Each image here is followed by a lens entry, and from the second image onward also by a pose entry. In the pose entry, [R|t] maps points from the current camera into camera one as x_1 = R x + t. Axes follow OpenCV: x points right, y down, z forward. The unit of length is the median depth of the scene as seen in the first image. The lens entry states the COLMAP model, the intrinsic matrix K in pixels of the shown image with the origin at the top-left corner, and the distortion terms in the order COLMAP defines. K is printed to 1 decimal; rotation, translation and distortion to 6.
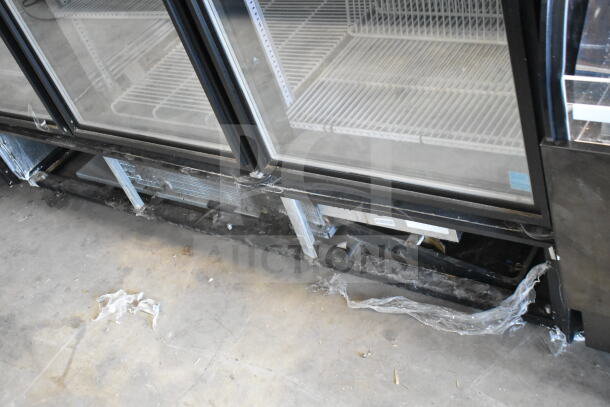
lens RADIAL K [[755.5, 0, 304.3], [0, 755.5, 204.4], [0, 0, 1]] dist [-0.010202, 0.000000]
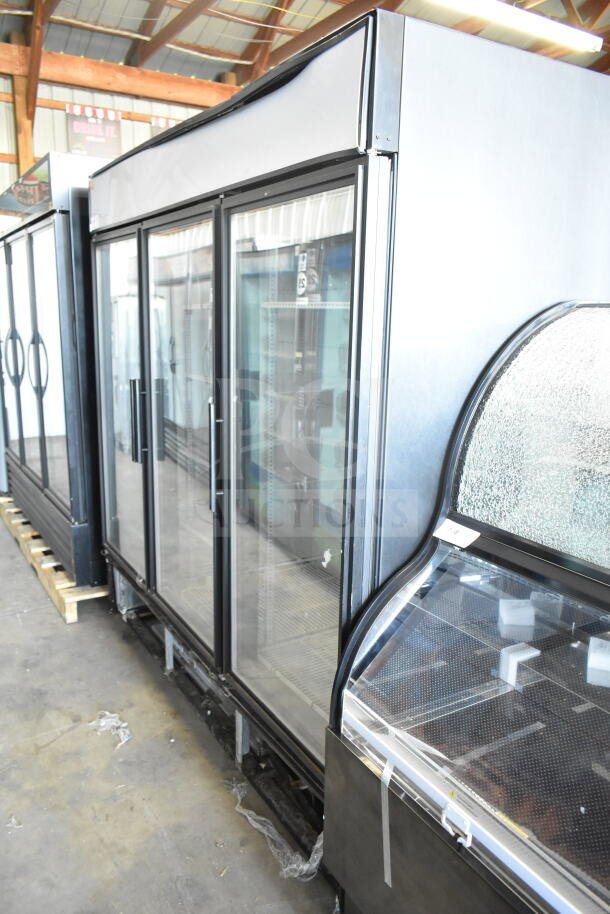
lens RADIAL K [[712.3, 0, 306.1], [0, 712.3, 458.5], [0, 0, 1]] dist [-0.006142, -0.002376]
pose [[0.861323, 0.397992, -0.315791, 0.270459], [-0.490528, 0.813310, -0.312903, -0.026483], [0.132303, 0.424415, 0.895750, -0.289321]]
